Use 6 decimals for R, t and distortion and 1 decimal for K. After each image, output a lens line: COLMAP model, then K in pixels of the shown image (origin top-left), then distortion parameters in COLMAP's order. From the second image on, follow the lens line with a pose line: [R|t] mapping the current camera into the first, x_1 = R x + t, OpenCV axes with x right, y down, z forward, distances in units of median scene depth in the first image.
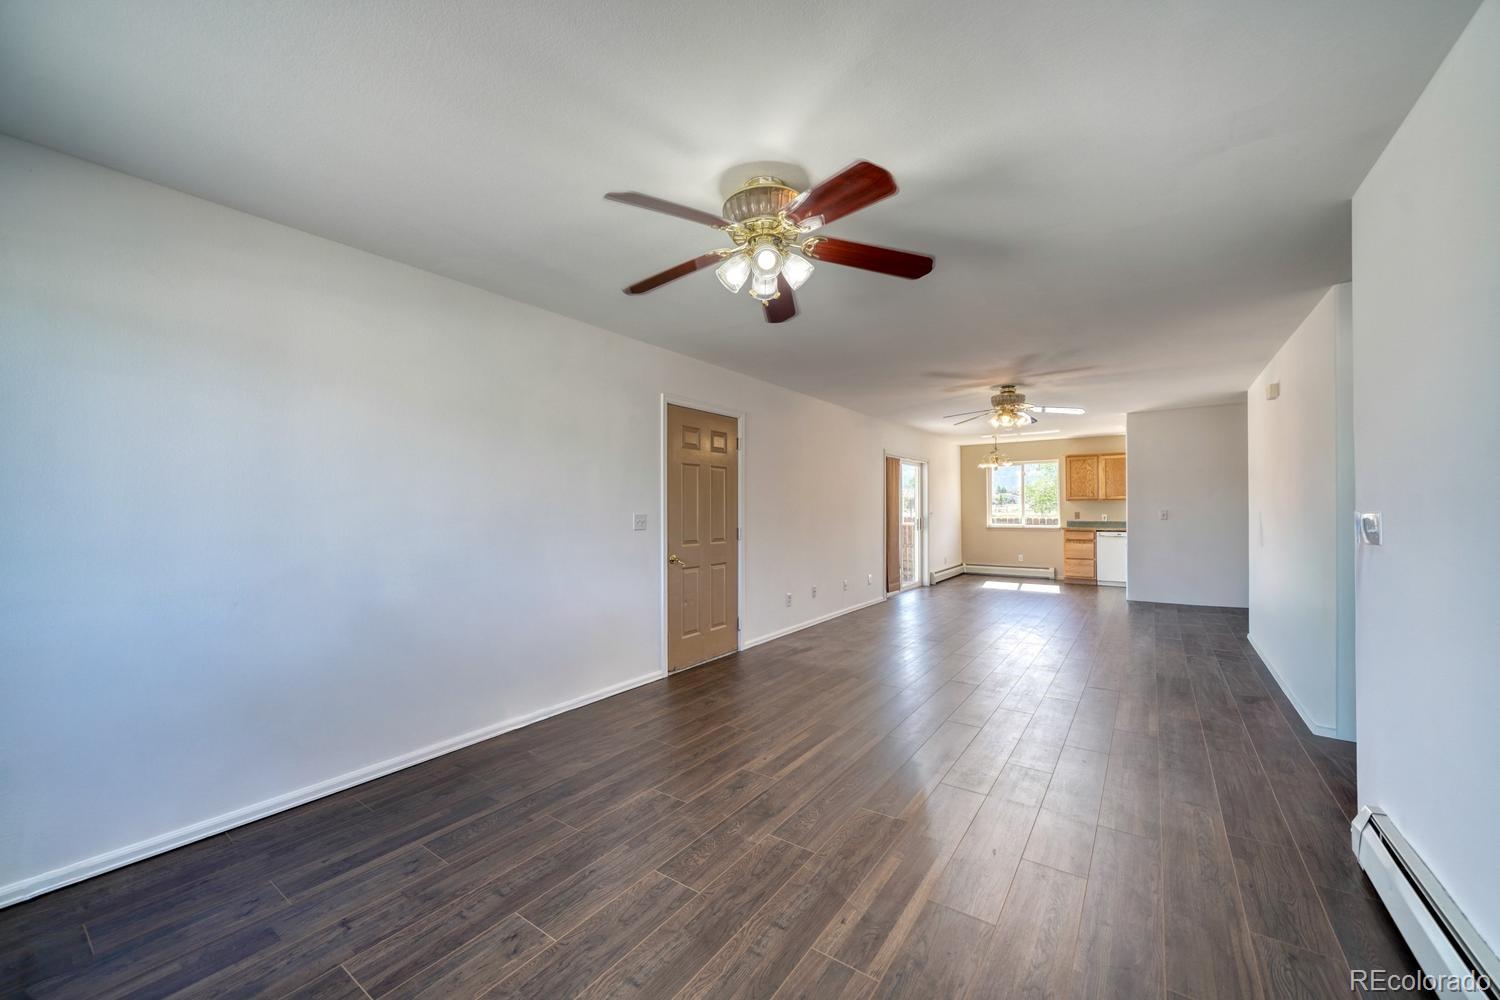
lens RADIAL K [[565.8, 0, 747.7], [0, 565.8, 515.1], [0, 0, 1]] dist [-0.003260, -0.000083]
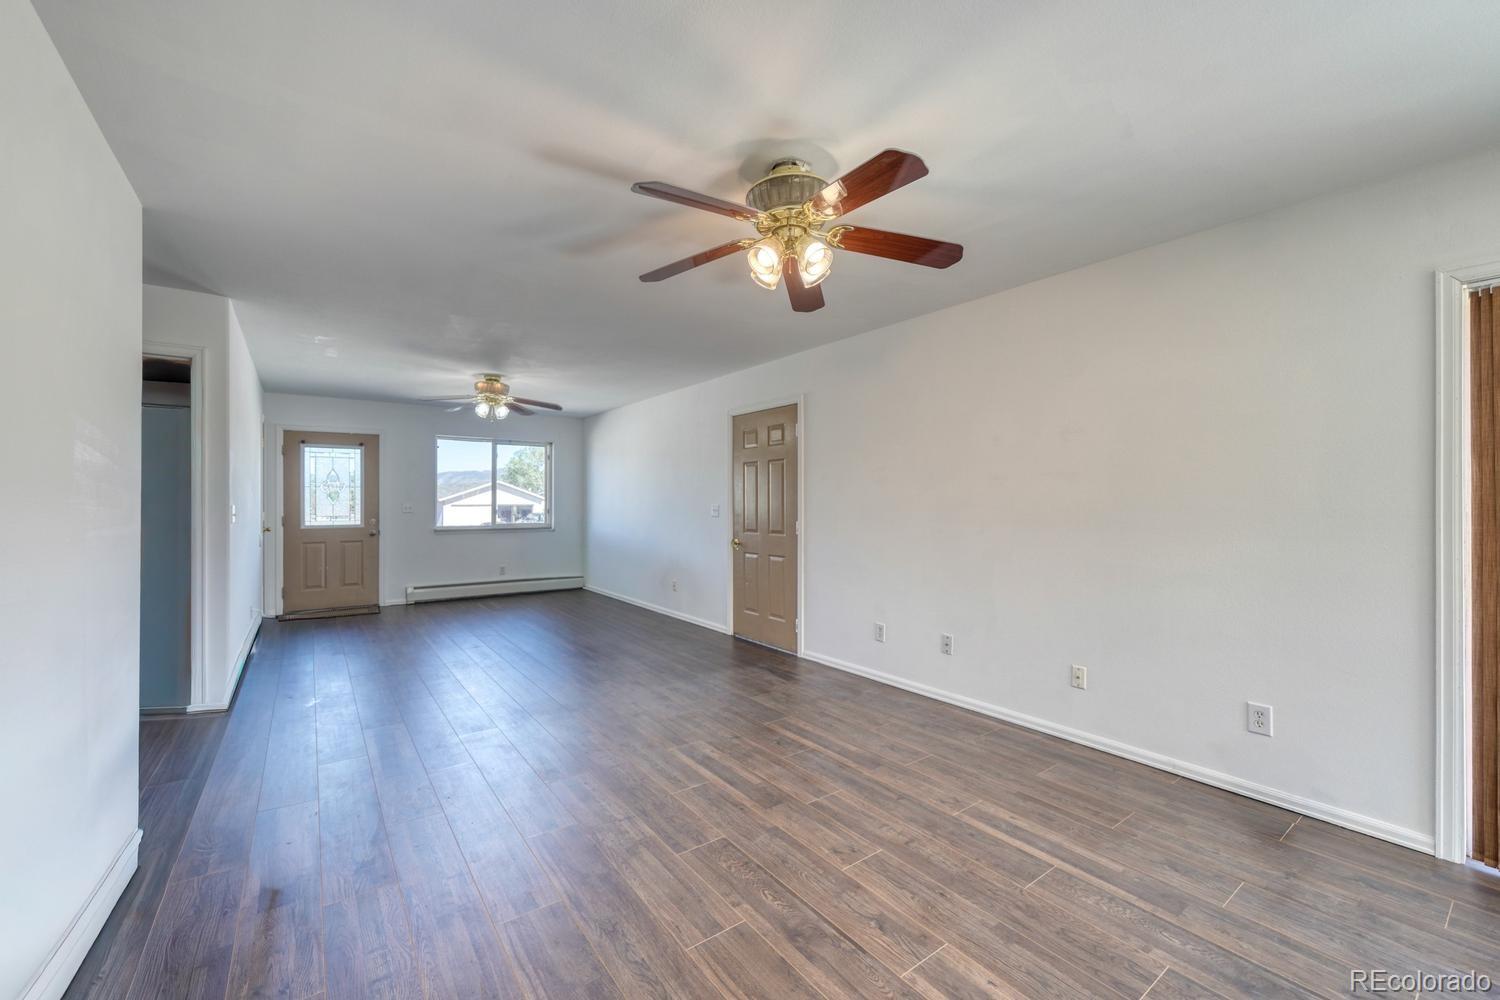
lens RADIAL K [[624.7, 0, 747.7], [0, 624.7, 493.2], [0, 0, 1]] dist [0.003500, 0.000077]
pose [[-0.330926, -0.011383, -0.943588, 0.507394], [-0.007632, 0.999927, -0.009386, -0.007023], [0.943626, 0.004095, -0.330988, 0.656742]]
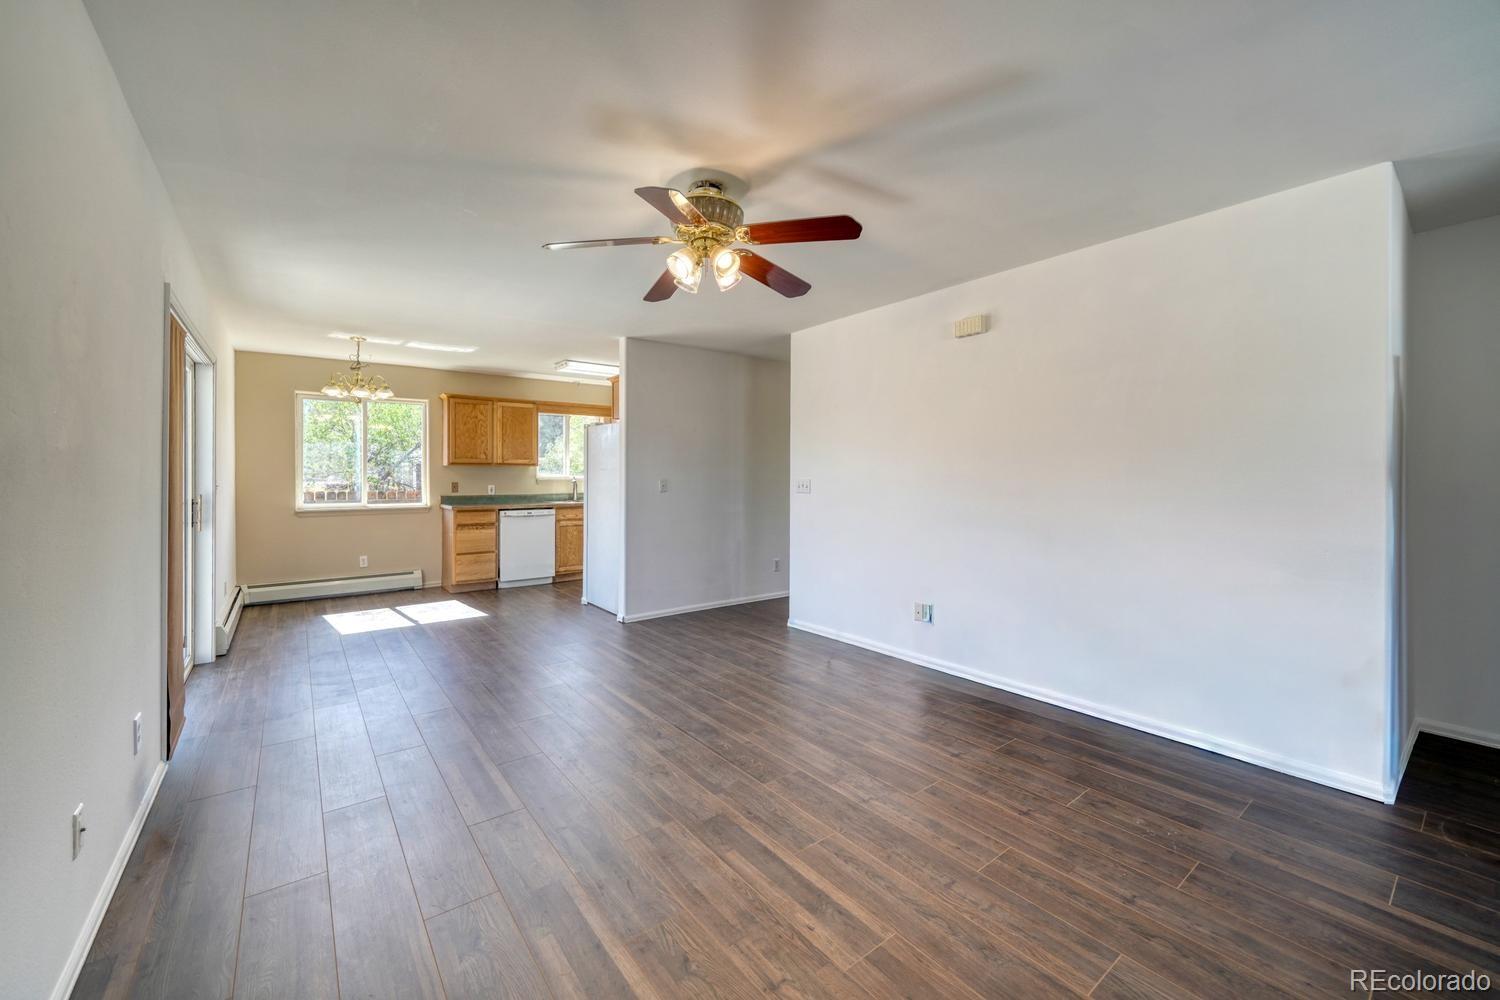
lens RADIAL K [[565.8, 0, 746.4], [0, 565.8, 483.9], [0, 0, 1]] dist [-0.003260, -0.000083]
pose [[0.306738, -0.004678, 0.951783, 0.056221], [0.006086, 0.999977, 0.002954, -0.003302], [-0.951775, 0.004887, 0.306759, 0.503154]]
